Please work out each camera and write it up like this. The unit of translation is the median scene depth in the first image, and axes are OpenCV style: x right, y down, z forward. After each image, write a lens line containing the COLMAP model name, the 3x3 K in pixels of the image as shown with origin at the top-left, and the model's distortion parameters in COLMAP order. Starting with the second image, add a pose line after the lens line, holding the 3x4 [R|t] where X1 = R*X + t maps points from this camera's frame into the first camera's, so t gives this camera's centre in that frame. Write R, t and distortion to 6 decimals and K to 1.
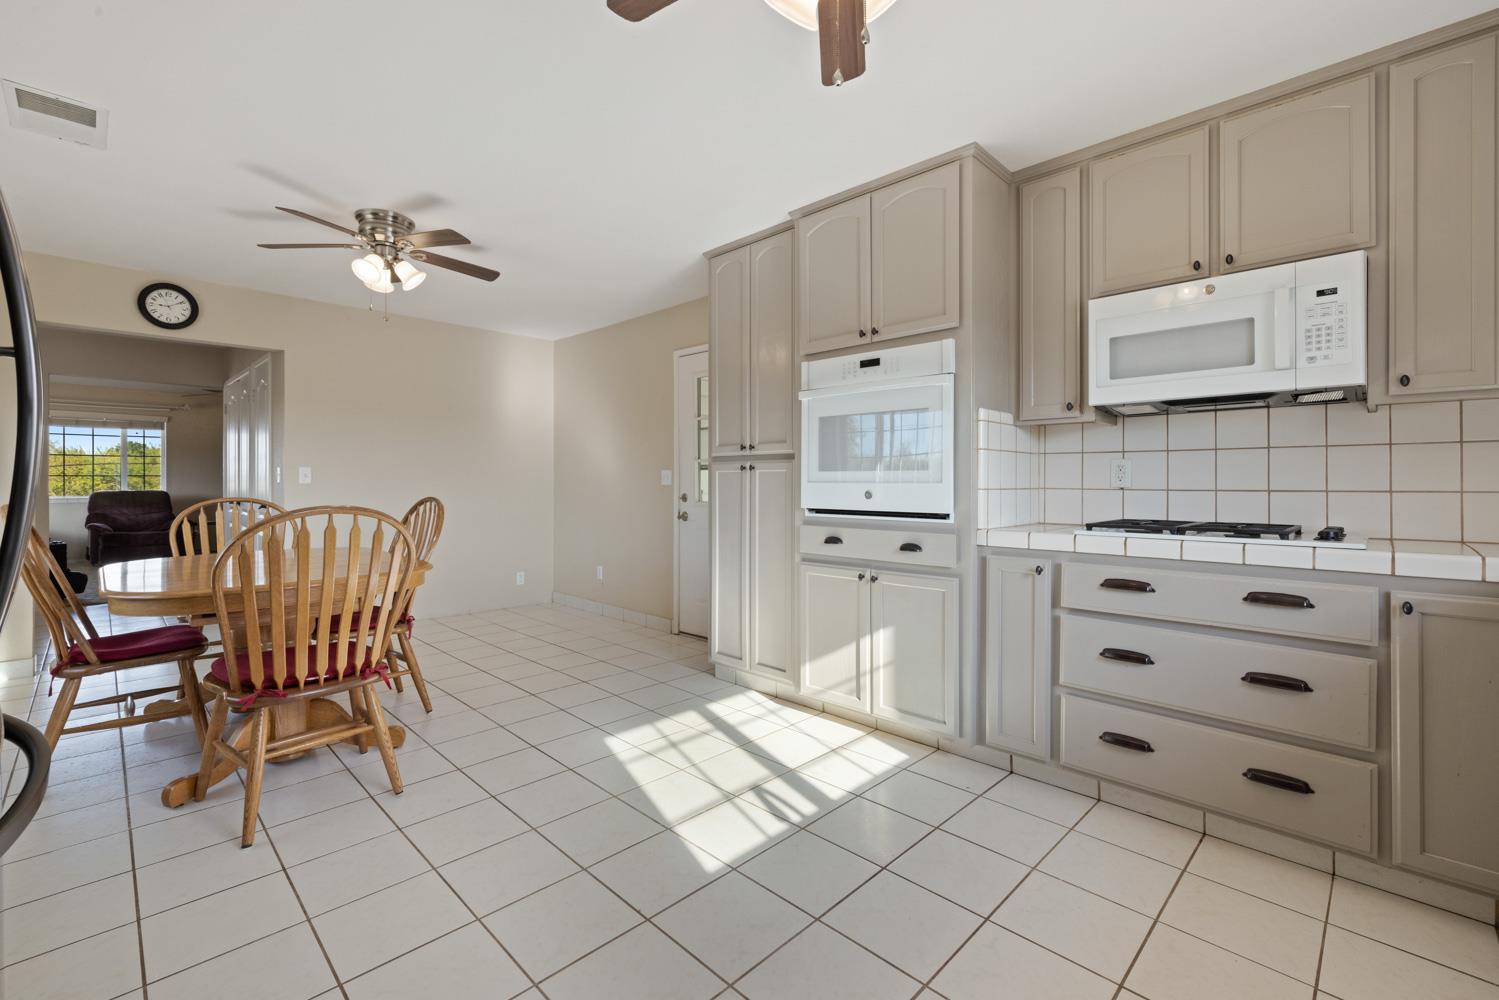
lens RADIAL K [[635.8, 0, 725.7], [0, 635.8, 485.2], [0, 0, 1]] dist [0.003074, -0.000899]
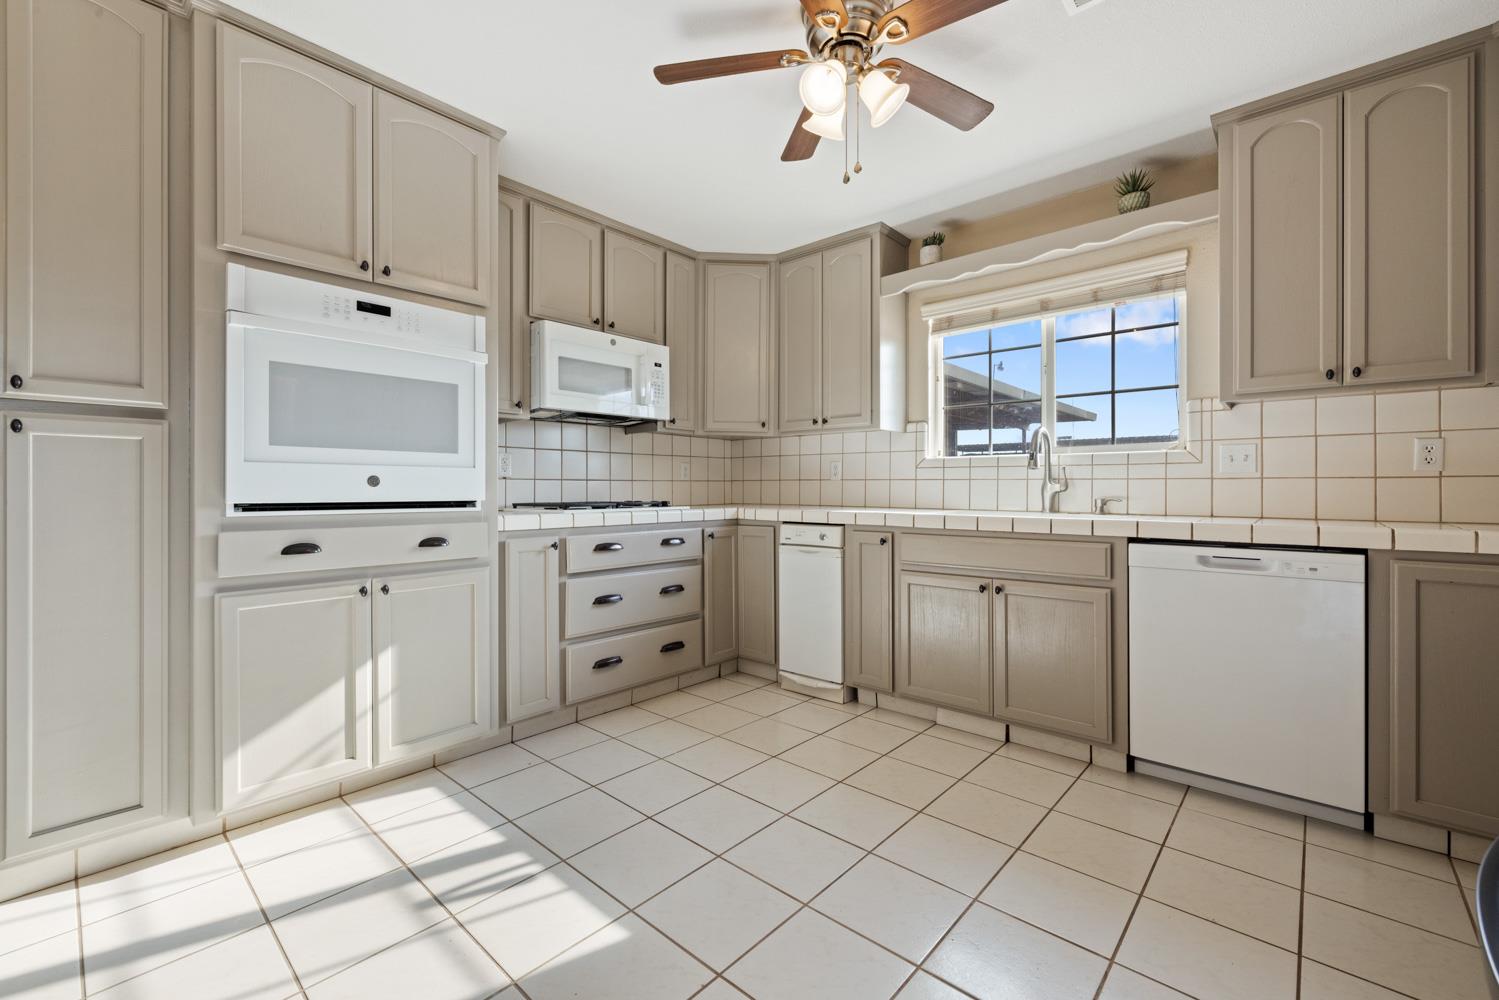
lens RADIAL K [[635.8, 0, 752.7], [0, 635.8, 486.2], [0, 0, 1]] dist [0.003074, -0.000899]
pose [[-0.065924, 0.001679, 0.997823, -0.626930], [0.001197, 0.999998, -0.001604, 0.025522], [-0.997824, 0.001089, -0.065925, 0.658462]]
